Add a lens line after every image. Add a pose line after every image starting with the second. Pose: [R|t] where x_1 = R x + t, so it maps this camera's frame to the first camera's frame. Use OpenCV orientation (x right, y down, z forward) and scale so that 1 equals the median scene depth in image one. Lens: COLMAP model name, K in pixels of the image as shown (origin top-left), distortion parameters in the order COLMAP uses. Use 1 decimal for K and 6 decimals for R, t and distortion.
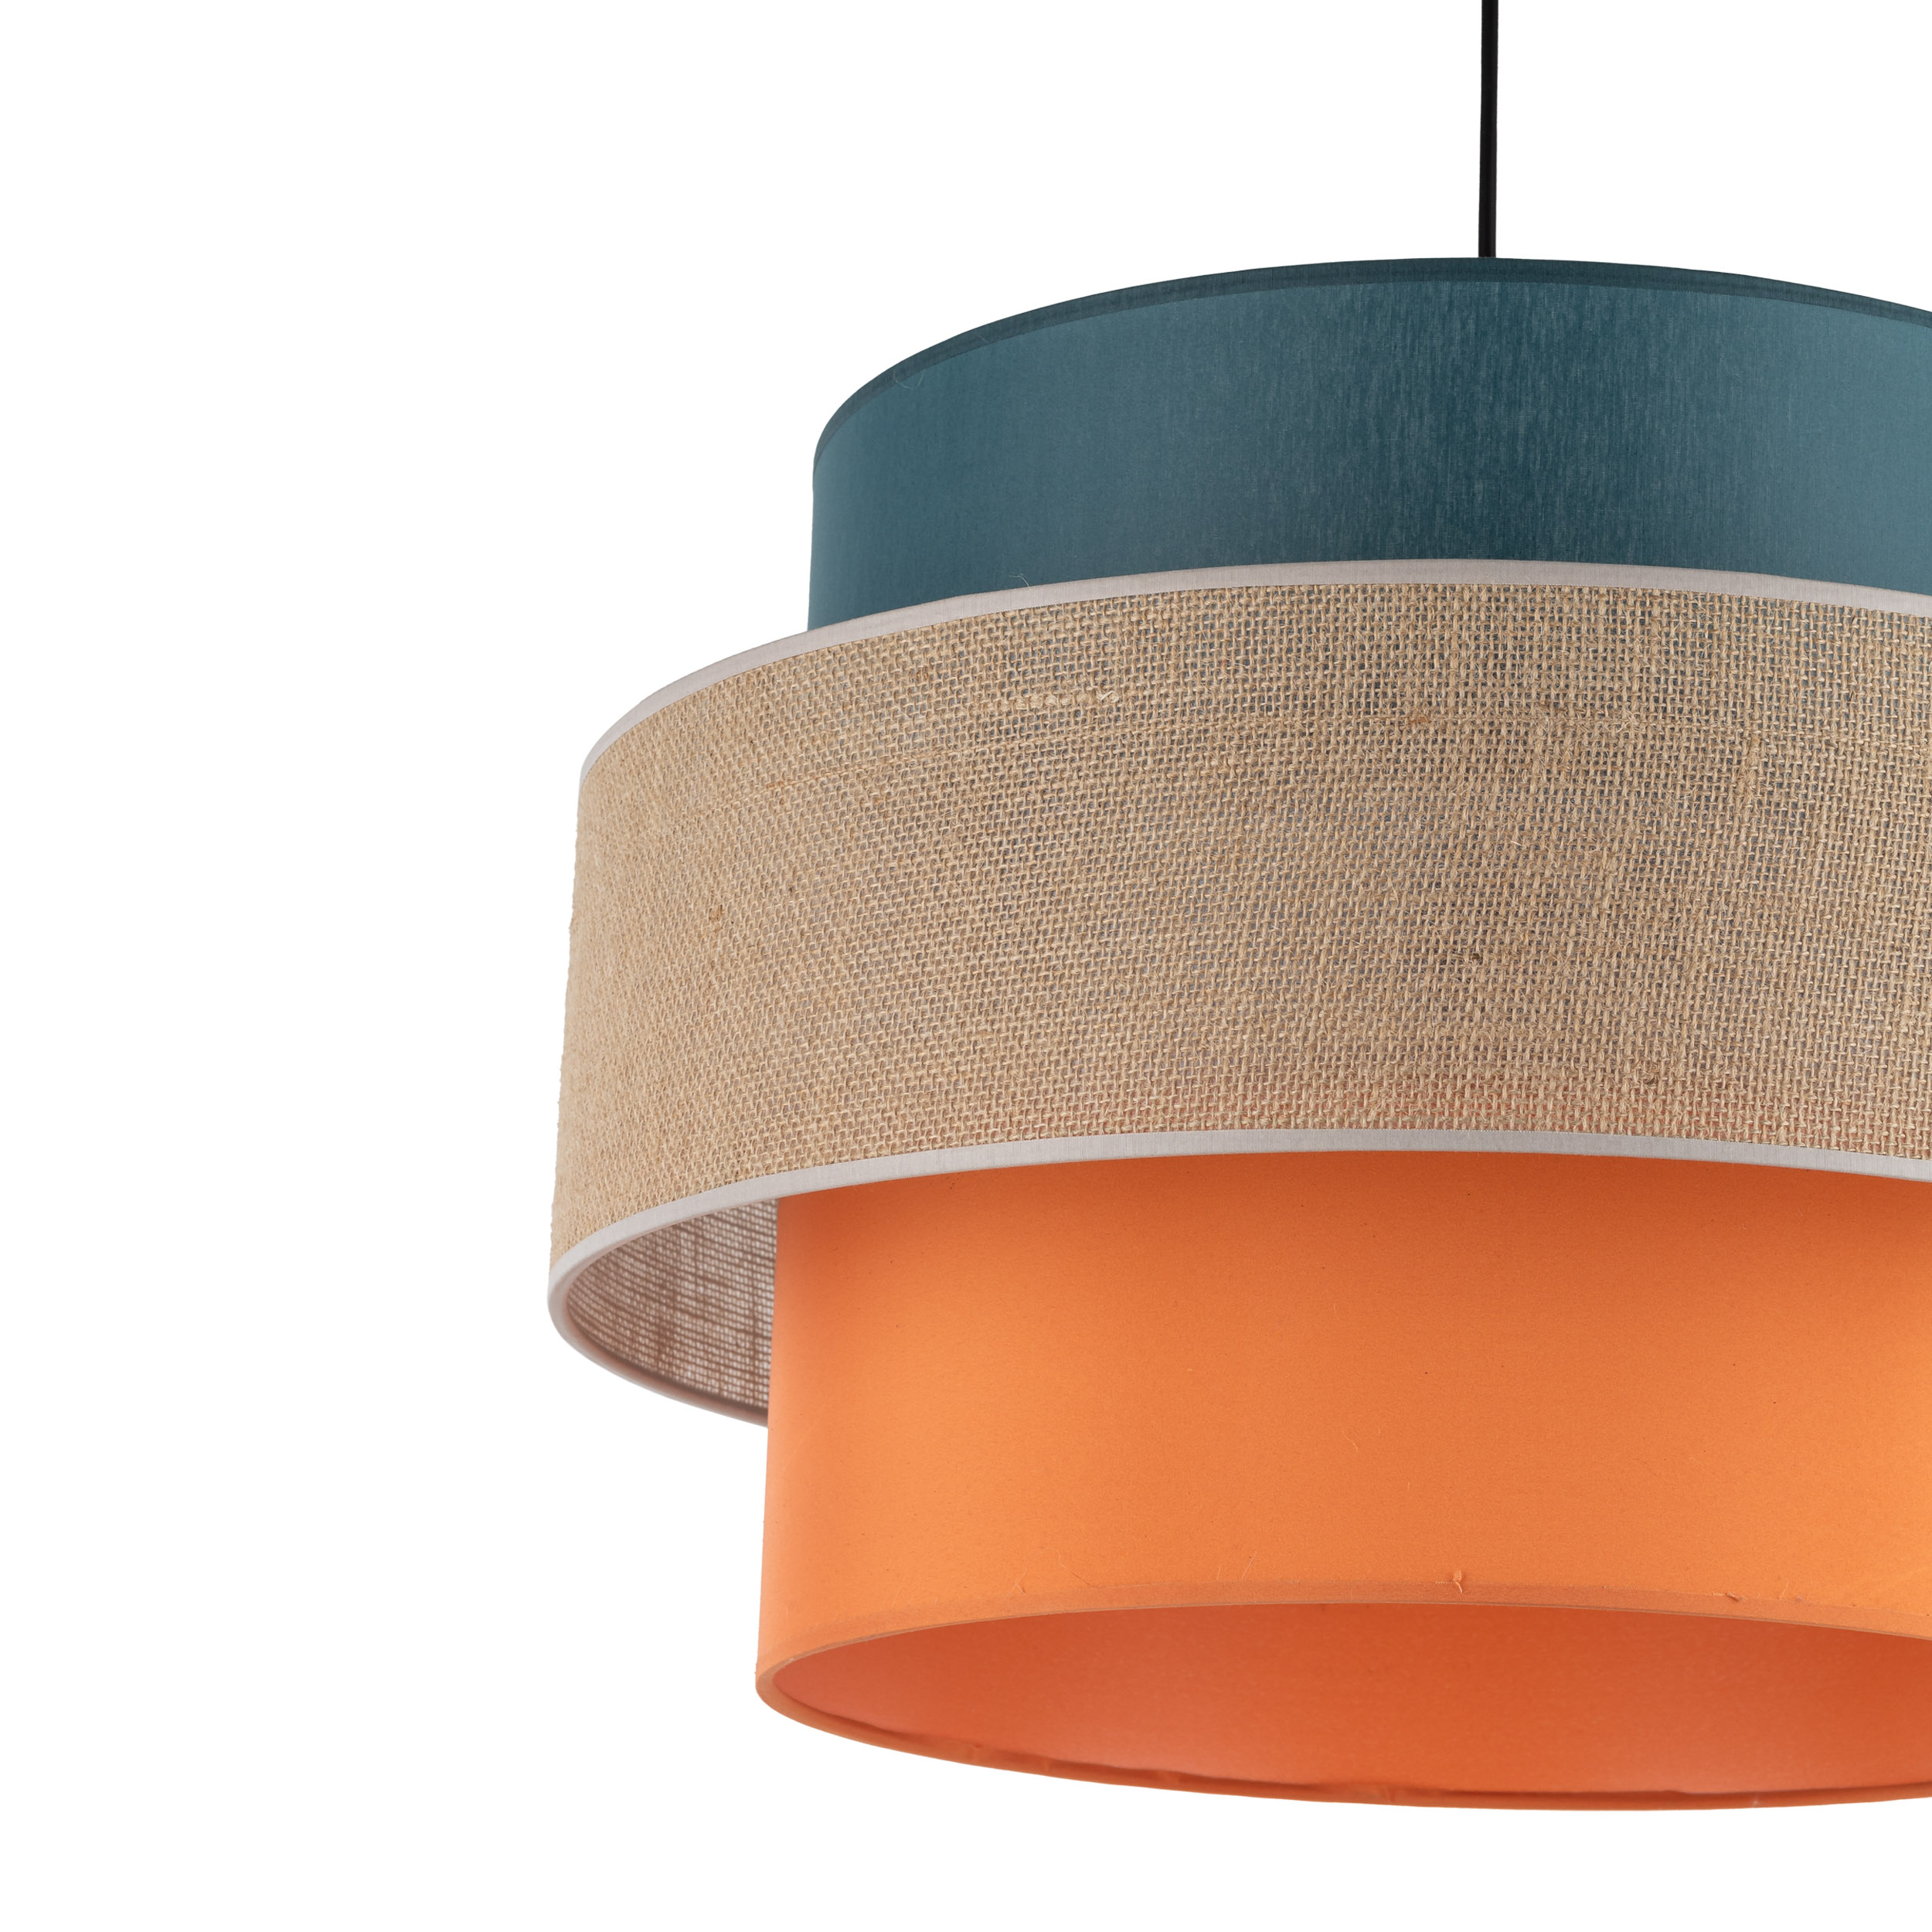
lens RADIAL K [[6983.3, 0, 966.0], [0, 6983.3, 966.0], [0, 0, 1]] dist [0.028850, -0.648983]
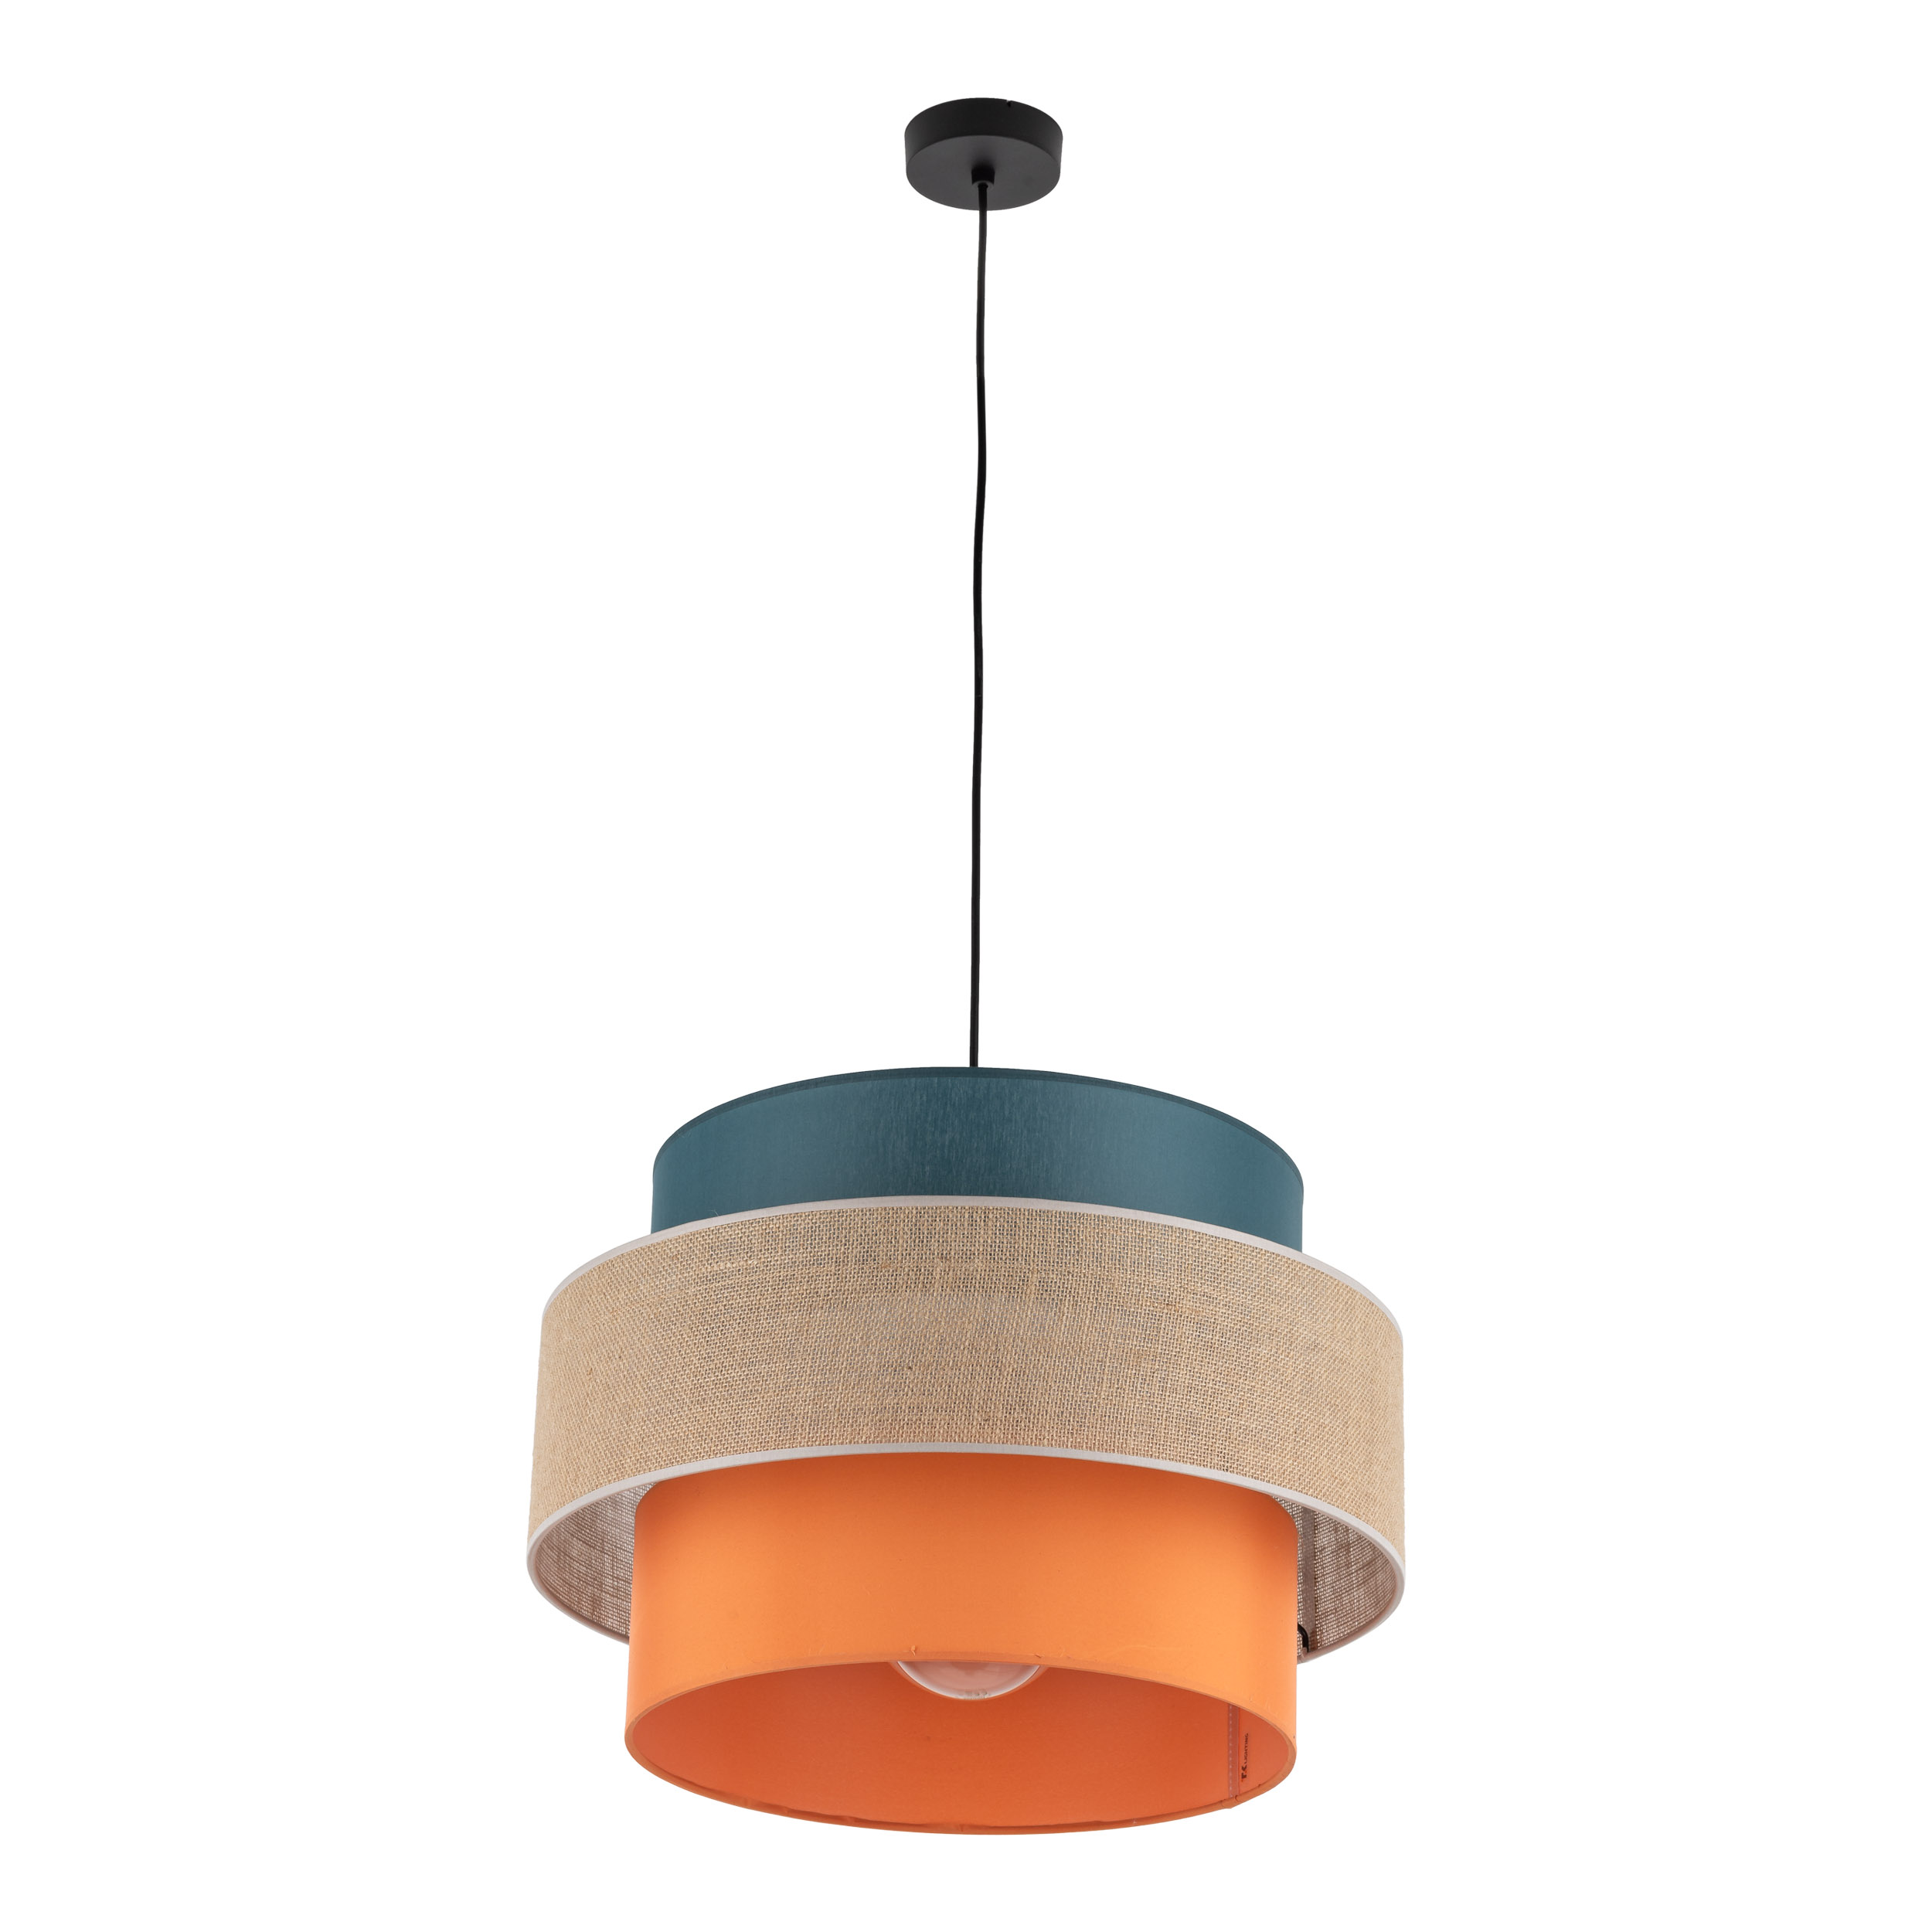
lens RADIAL K [[6983.3, 0, 966.0], [0, 6983.3, 966.0], [0, 0, 1]] dist [0.028850, -0.648983]
pose [[0.997558, -0.032119, -0.062017, 0.234953], [0.022749, 0.988983, -0.146272, 0.200599], [0.066032, 0.144504, 0.987299, -1.248400]]
